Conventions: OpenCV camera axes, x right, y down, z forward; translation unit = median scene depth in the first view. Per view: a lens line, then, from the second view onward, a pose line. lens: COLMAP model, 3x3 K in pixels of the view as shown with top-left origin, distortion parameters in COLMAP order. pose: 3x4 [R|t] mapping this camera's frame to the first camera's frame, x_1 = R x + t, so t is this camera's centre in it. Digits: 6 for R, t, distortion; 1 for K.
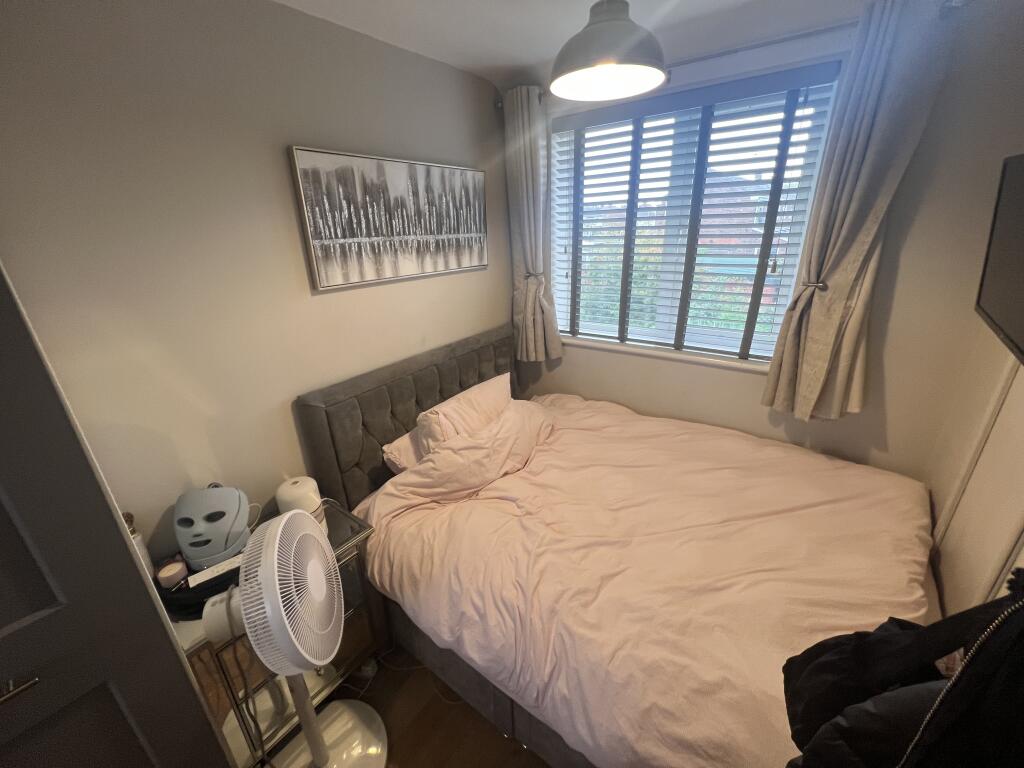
lens RADIAL K [[412.5, 0, 510.2], [0, 412.5, 381.6], [0, 0, 1]] dist [-0.000240, 0.000212]
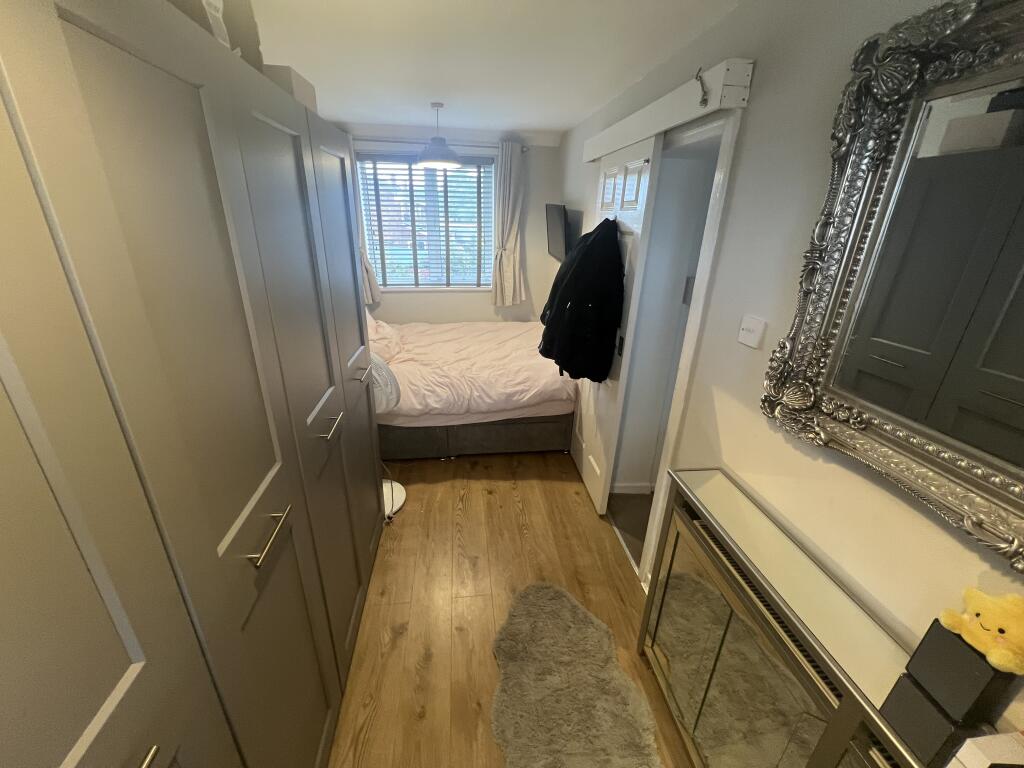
lens RADIAL K [[412.5, 0, 509.2], [0, 412.5, 384.3], [0, 0, 1]] dist [-0.000240, 0.000212]
pose [[0.719829, -0.218597, 0.658833, -0.955822], [0.207458, 0.973489, 0.096333, 0.305094], [-0.662425, 0.067337, 0.746095, -0.741066]]
